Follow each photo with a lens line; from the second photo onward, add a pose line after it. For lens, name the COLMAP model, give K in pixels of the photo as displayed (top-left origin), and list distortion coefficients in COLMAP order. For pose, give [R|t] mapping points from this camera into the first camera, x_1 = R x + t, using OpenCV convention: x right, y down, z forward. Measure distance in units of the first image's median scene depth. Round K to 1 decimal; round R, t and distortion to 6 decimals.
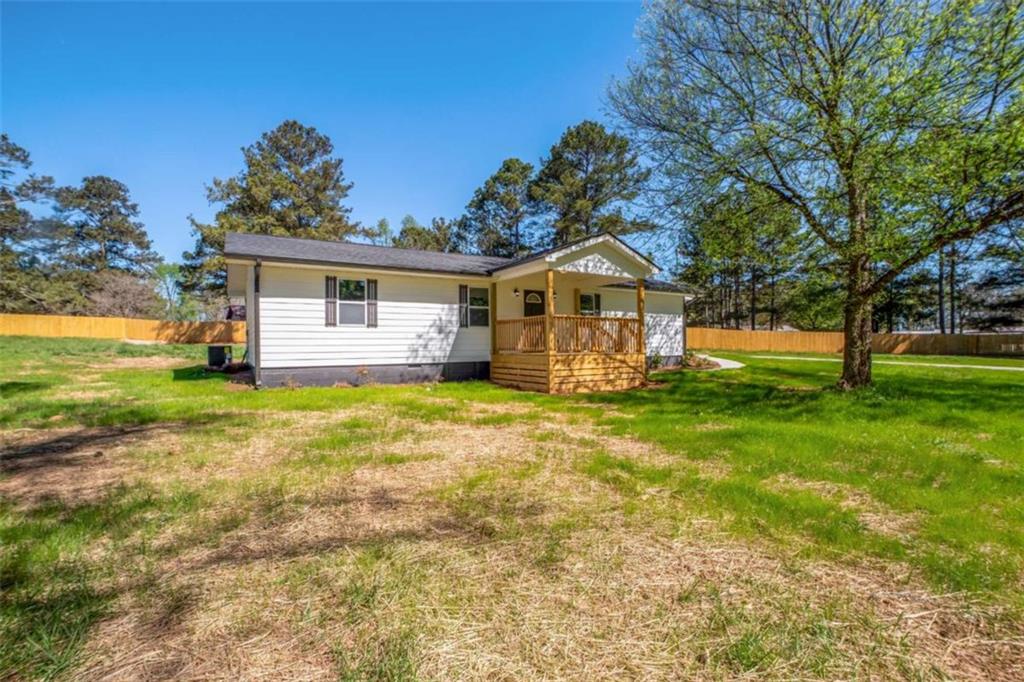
lens RADIAL K [[470.3, 0, 512.0], [0, 470.3, 341.0], [0, 0, 1]] dist [-0.046558, 0.010287]
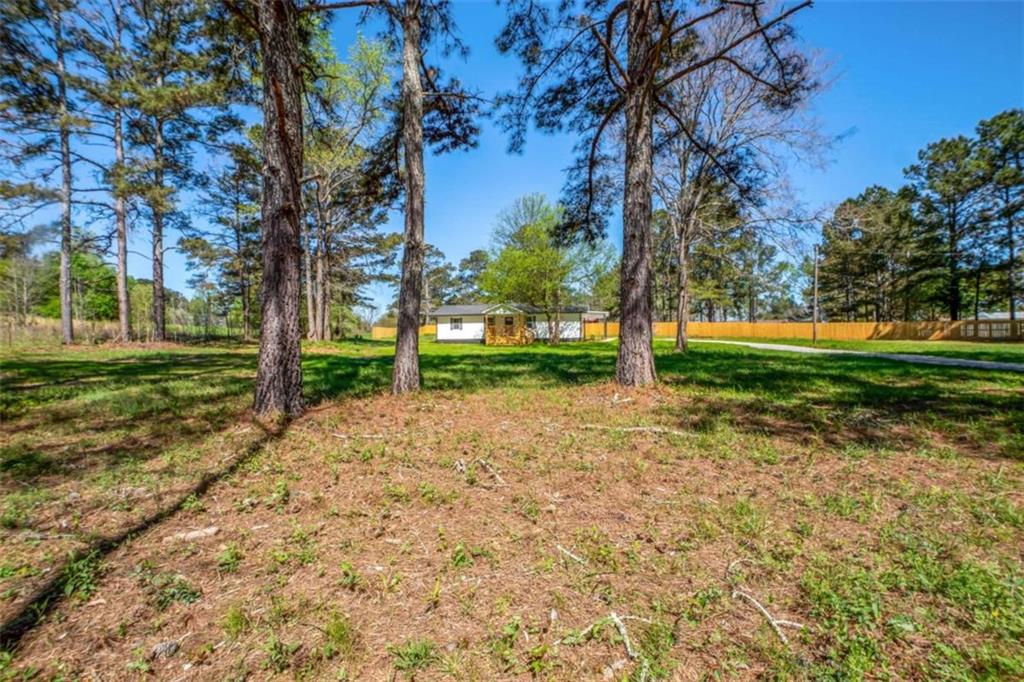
lens RADIAL K [[470.3, 0, 512.0], [0, 470.3, 341.0], [0, 0, 1]] dist [-0.046558, 0.010287]
pose [[0.713619, 0.001523, -0.700532, 2.657992], [0.009193, 0.999891, 0.011538, 0.020890], [0.700474, -0.014674, 0.713527, -1.468805]]
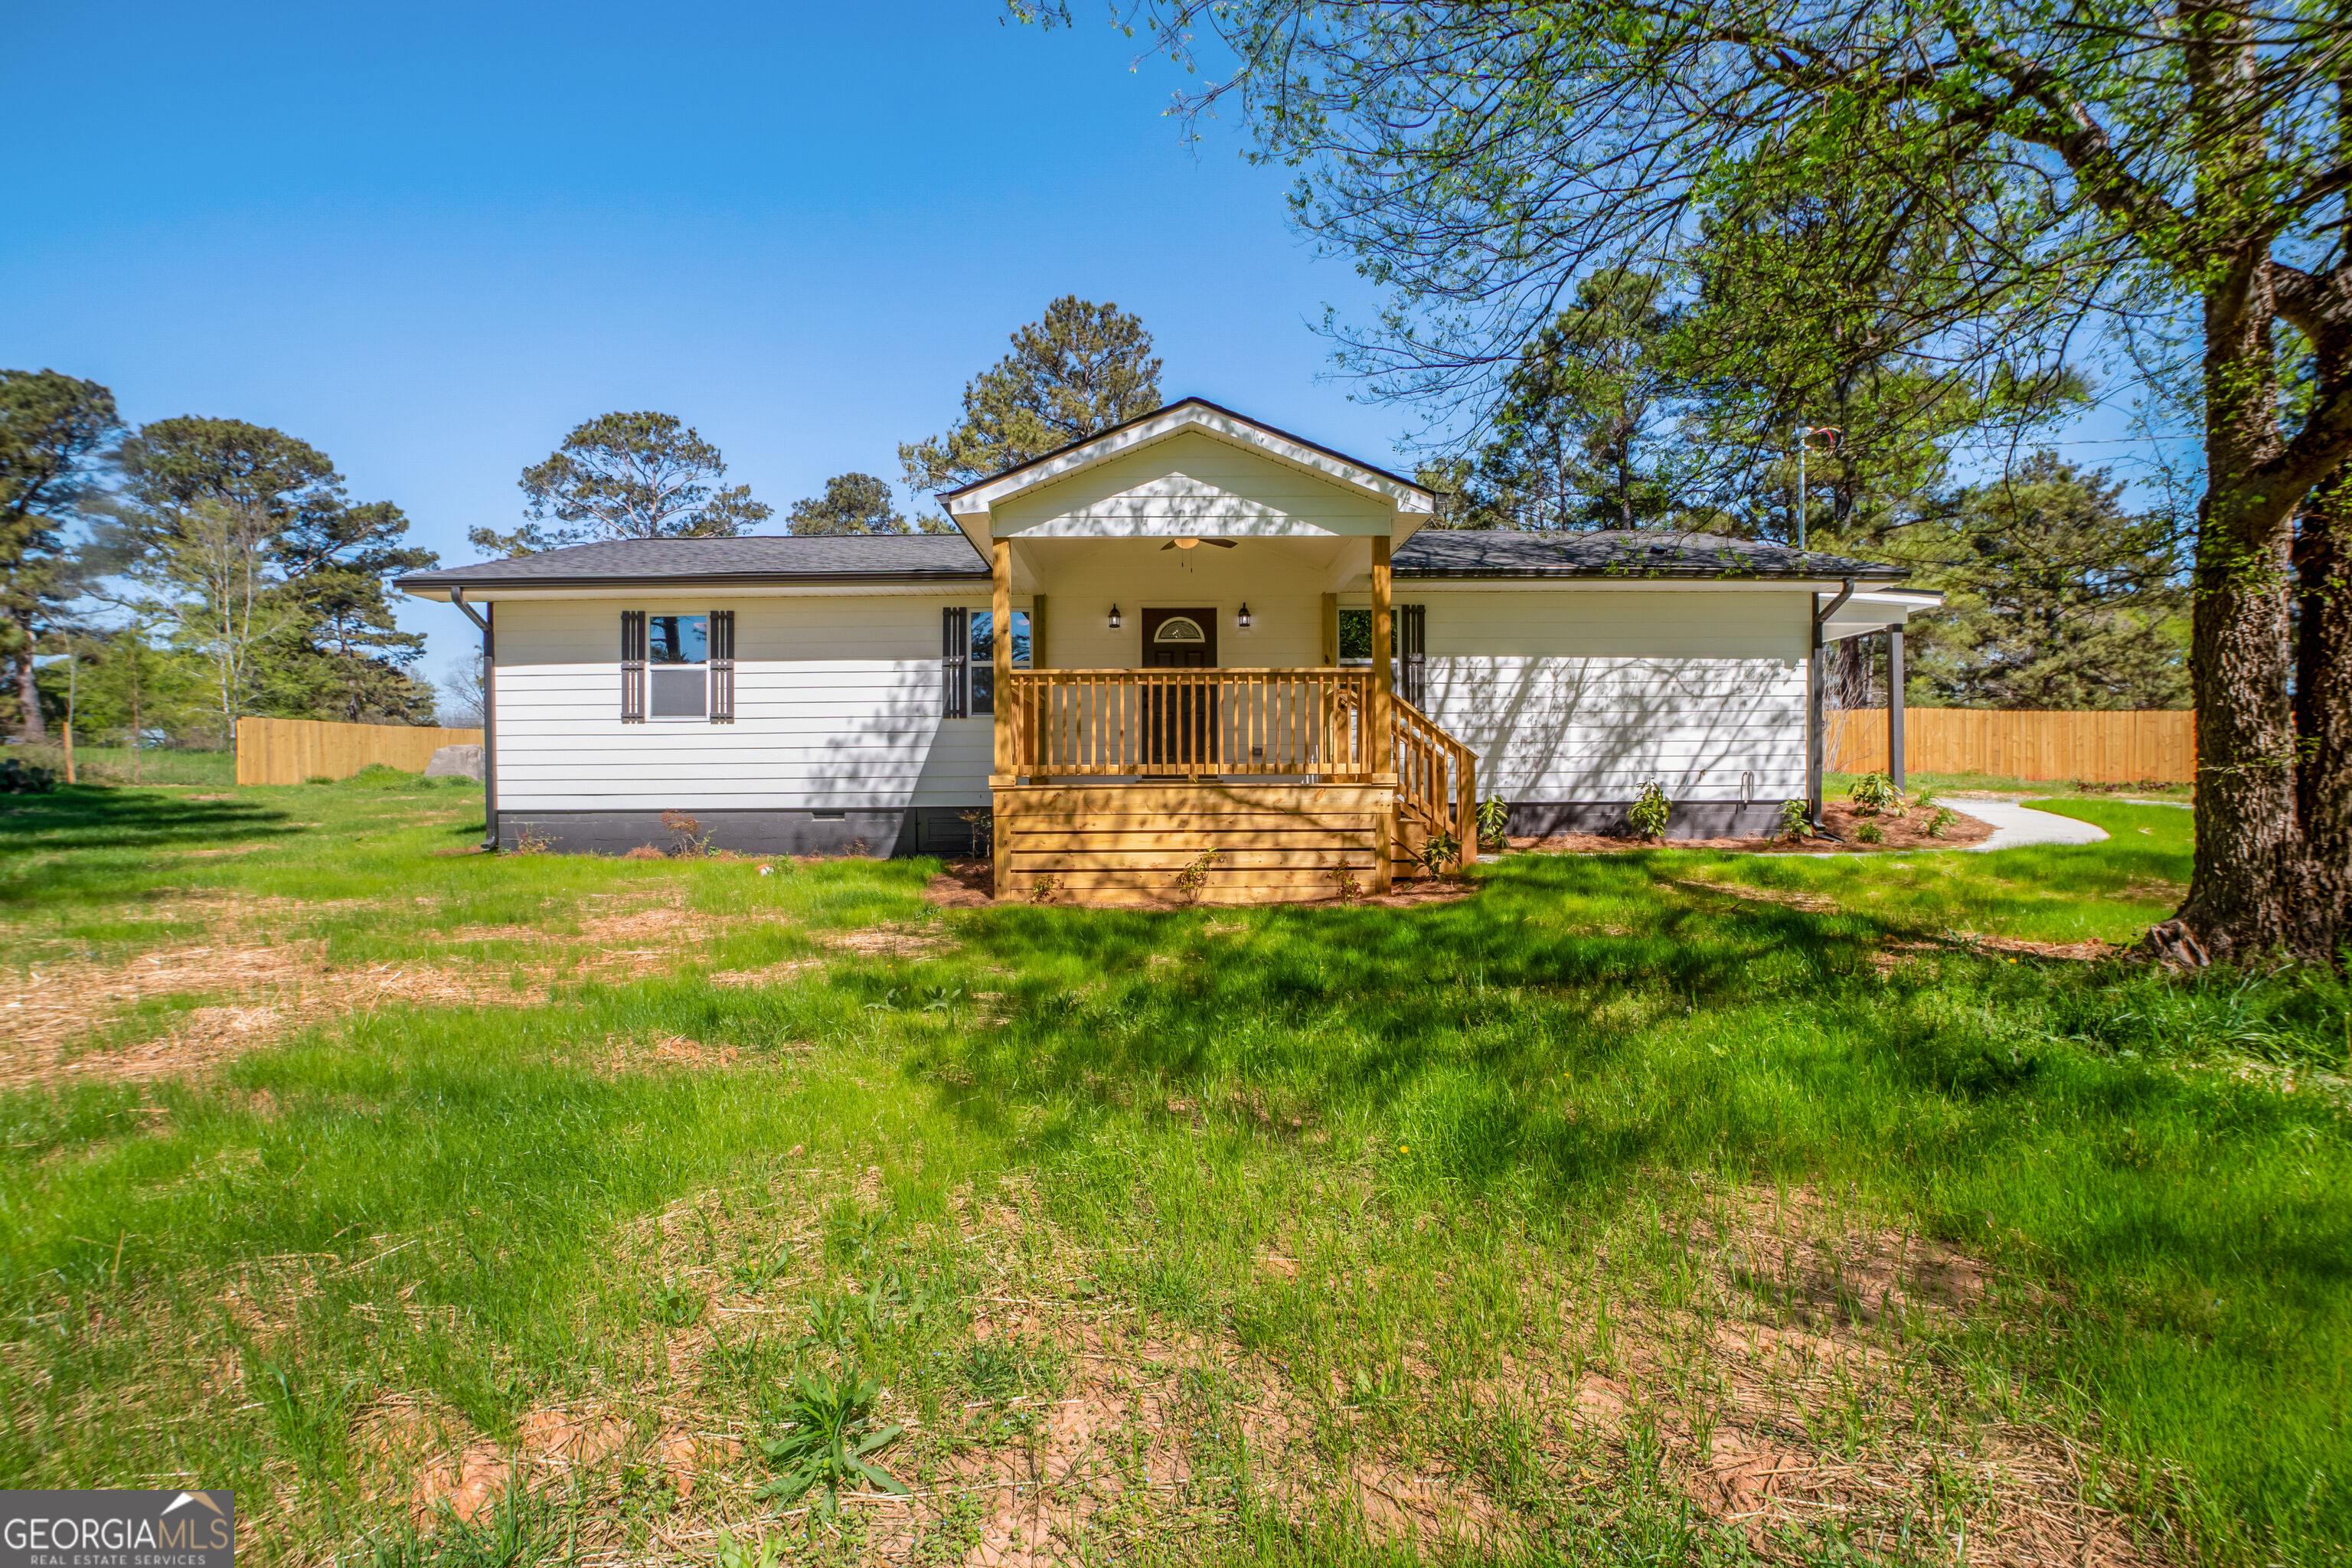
lens RADIAL K [[1080.2, 0, 1176.0], [0, 1080.2, 784.0], [0, 0, 1]] dist [-0.046558, 0.010287]
pose [[0.851456, 0.002705, -0.524420, 0.542928], [0.004558, 0.999911, 0.012557, 0.016040], [0.524407, -0.013082, 0.851367, 0.356620]]
